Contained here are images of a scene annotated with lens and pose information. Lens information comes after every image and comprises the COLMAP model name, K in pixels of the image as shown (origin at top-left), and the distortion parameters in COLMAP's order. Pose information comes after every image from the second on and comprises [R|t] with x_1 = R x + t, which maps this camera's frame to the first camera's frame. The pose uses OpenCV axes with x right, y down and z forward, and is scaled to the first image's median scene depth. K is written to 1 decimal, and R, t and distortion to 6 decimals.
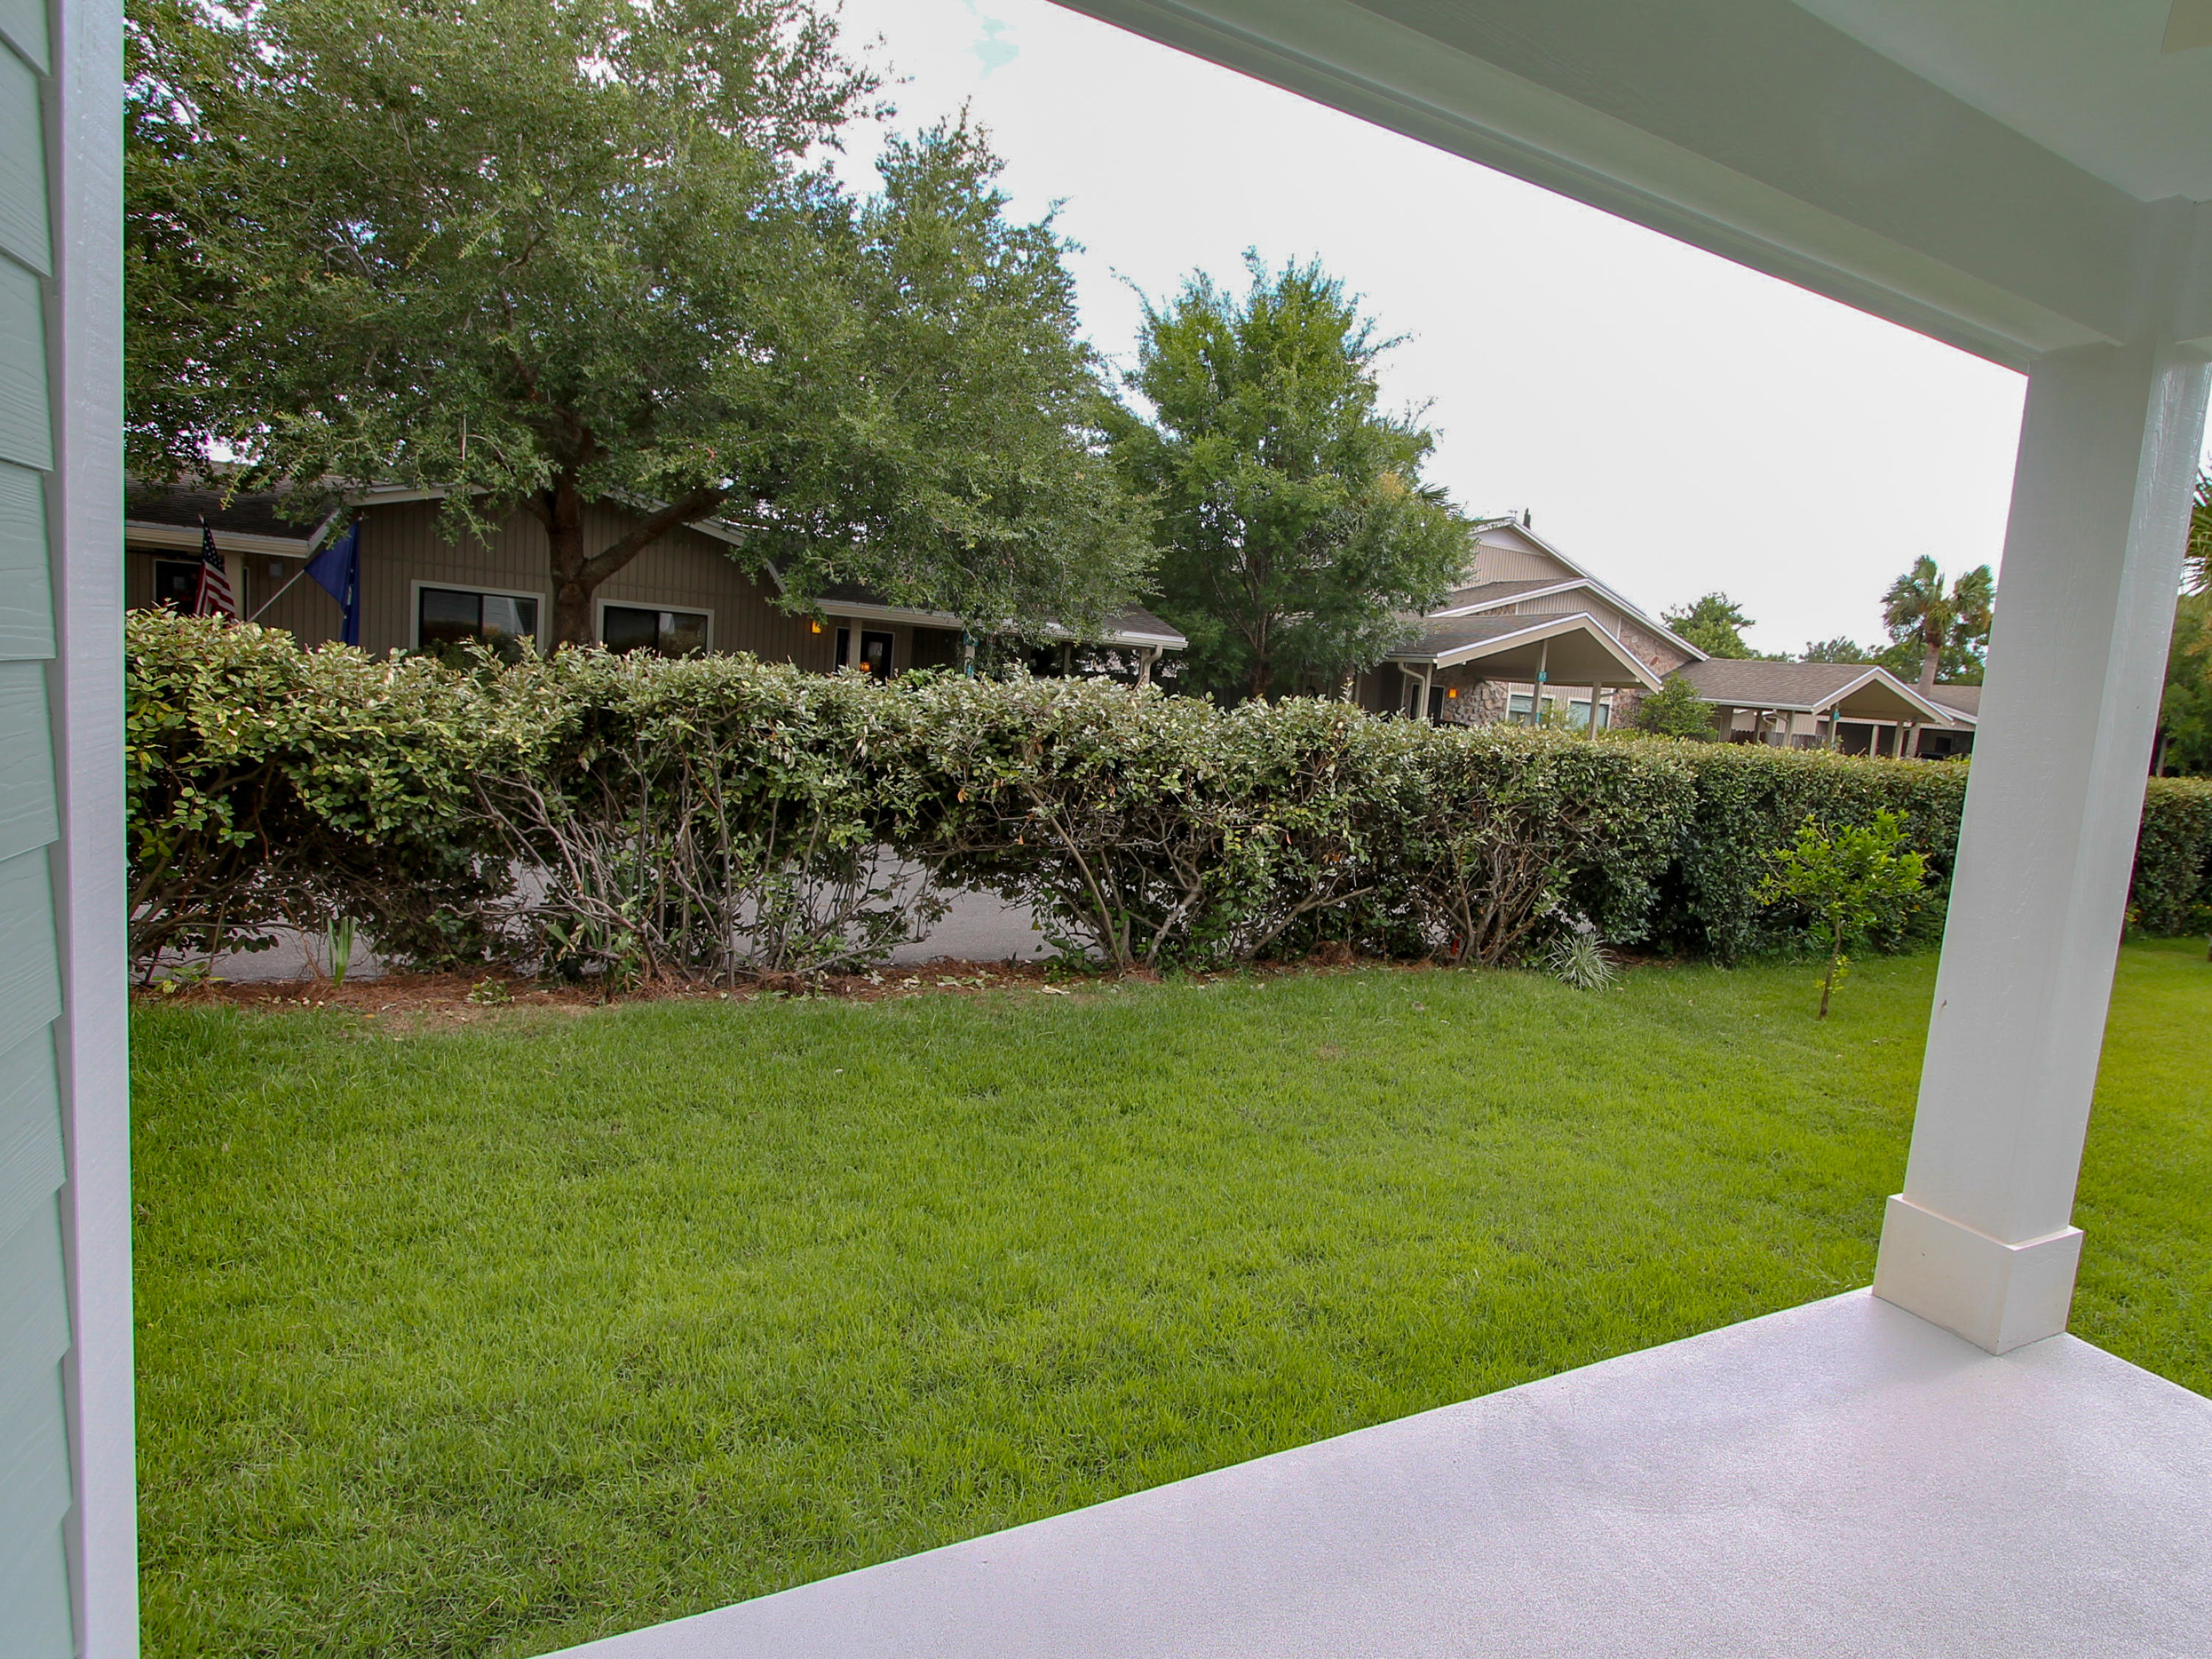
lens RADIAL K [[1225.9, 0, 1206.2], [0, 1225.9, 823.3], [0, 0, 1]] dist [-0.006666, -0.000830]
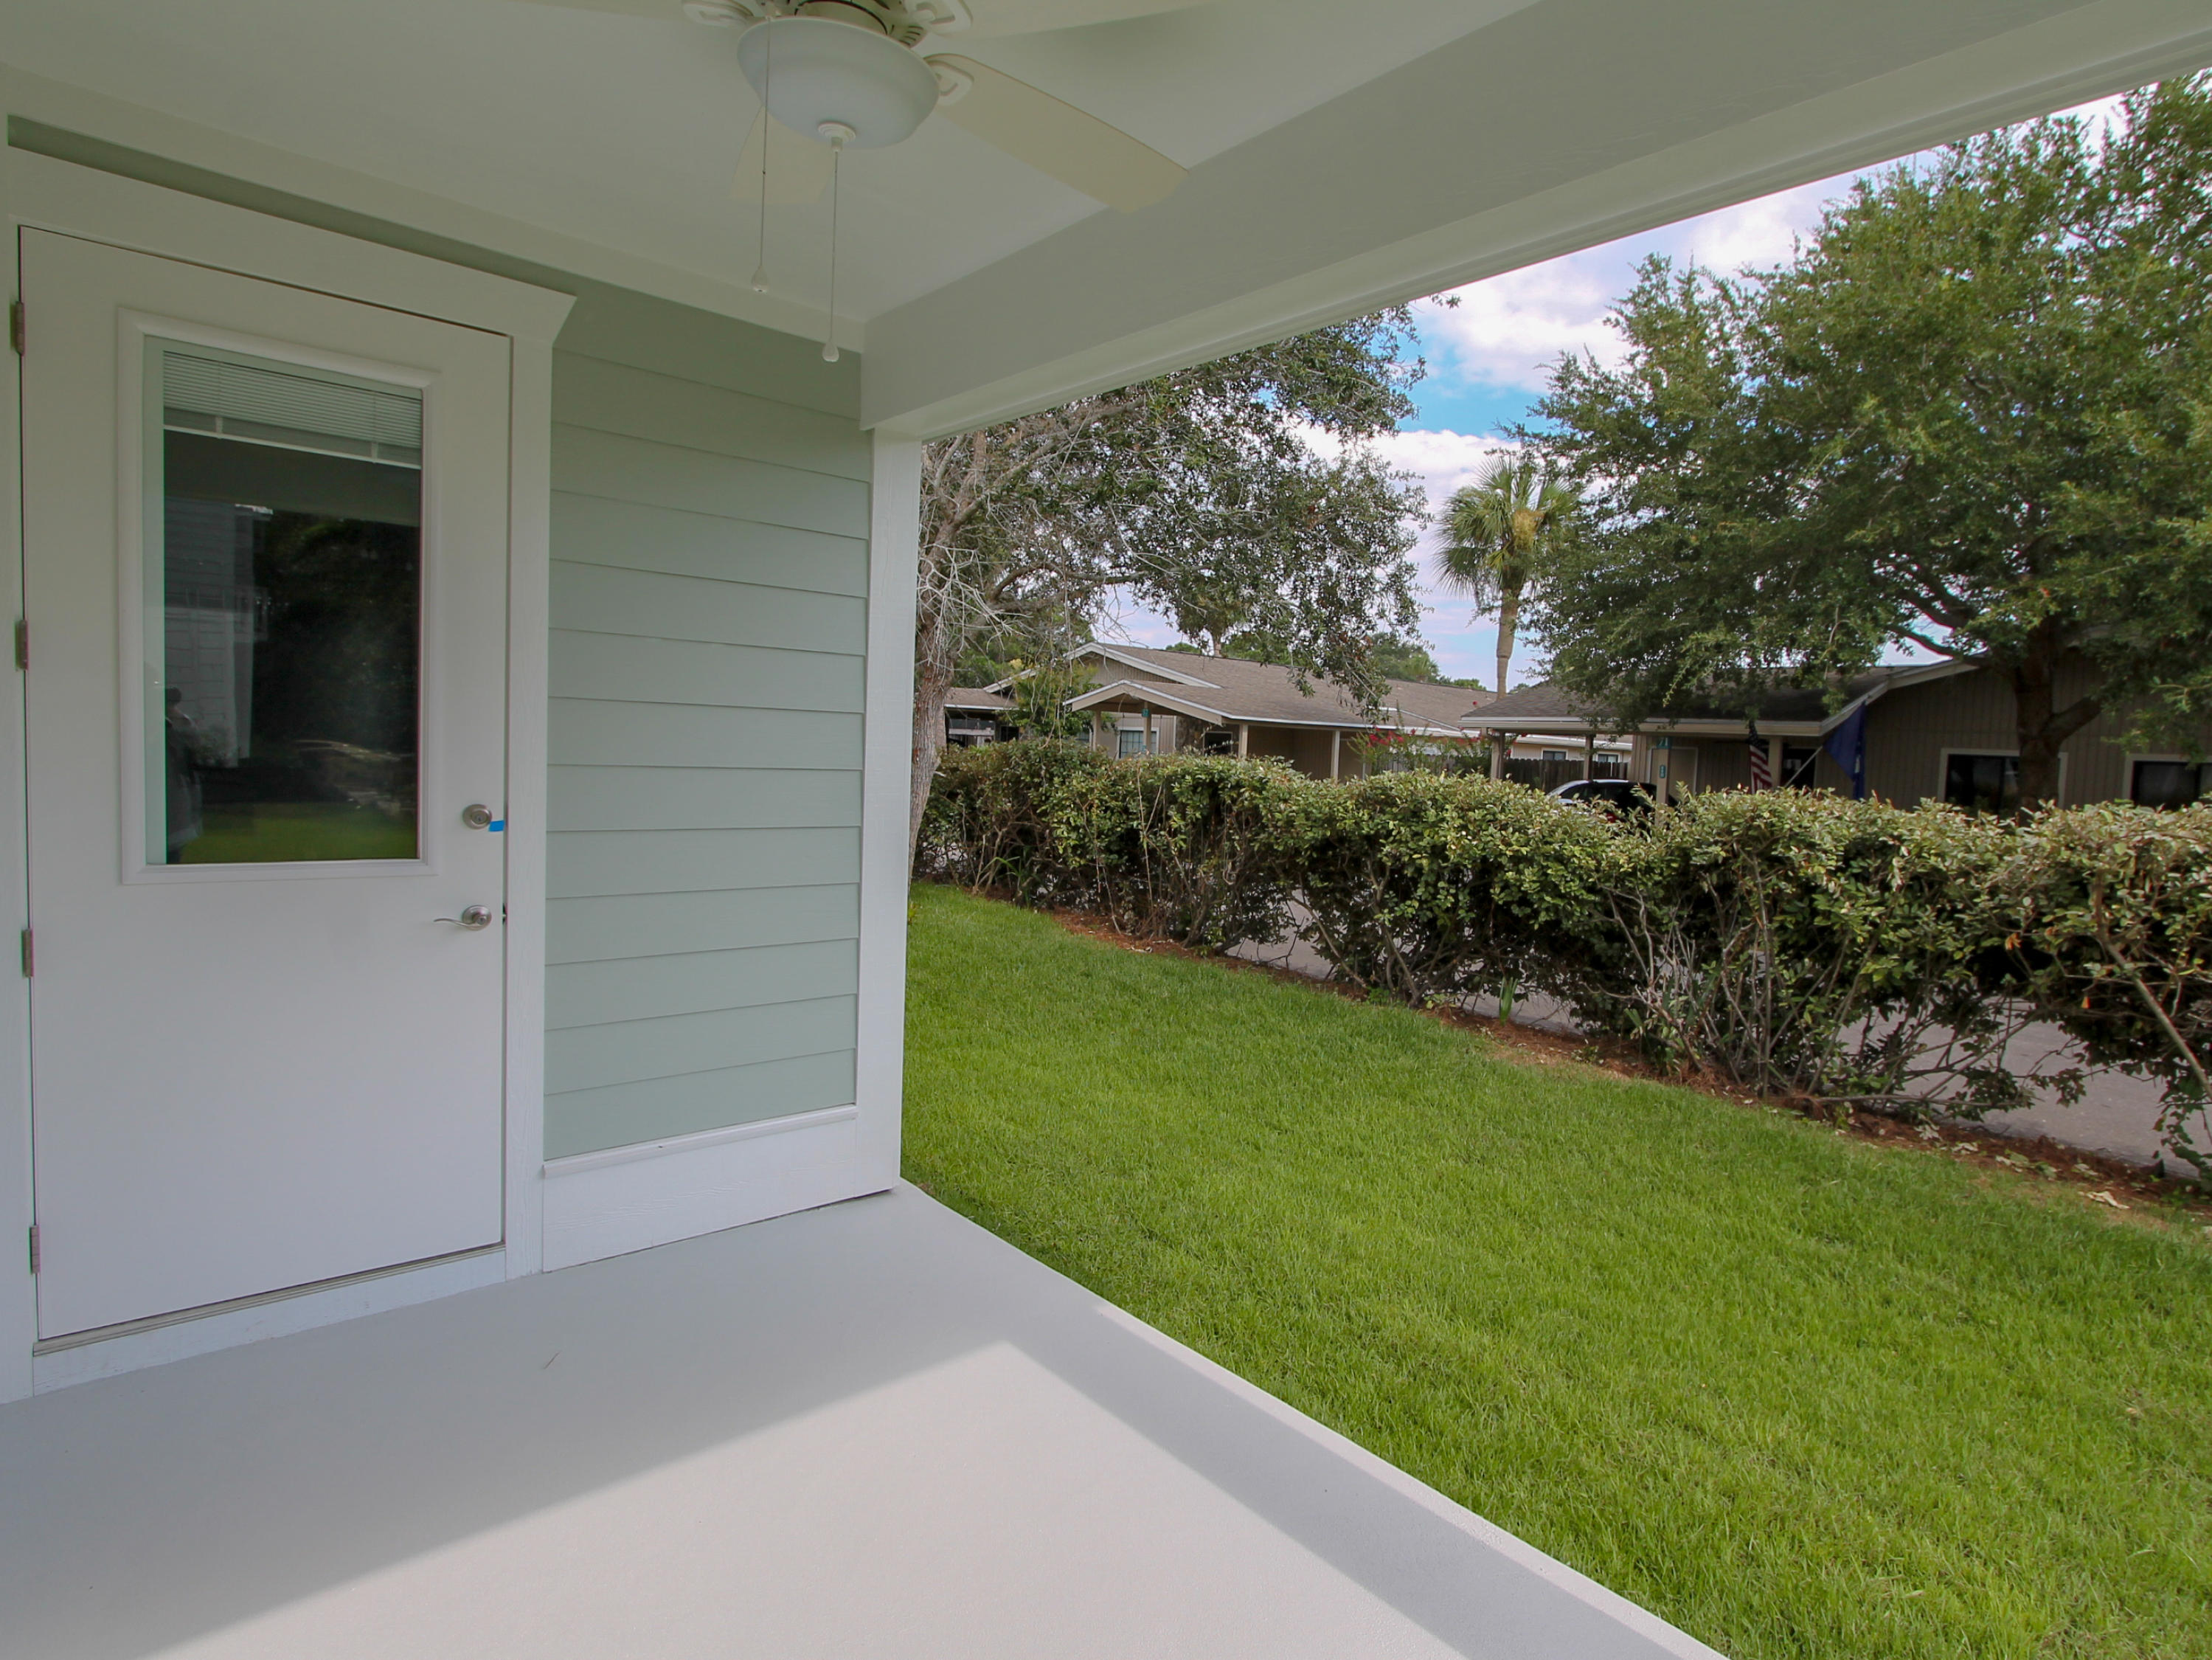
lens RADIAL K [[1226.1, 0, 1206.2], [0, 1226.1, 823.8], [0, 0, 1]] dist [-0.006666, -0.000830]
pose [[0.238196, -0.016184, -0.971082, 0.500157], [-0.129232, 0.990442, -0.048206, 0.010730], [0.962581, 0.136977, 0.233828, 0.233118]]
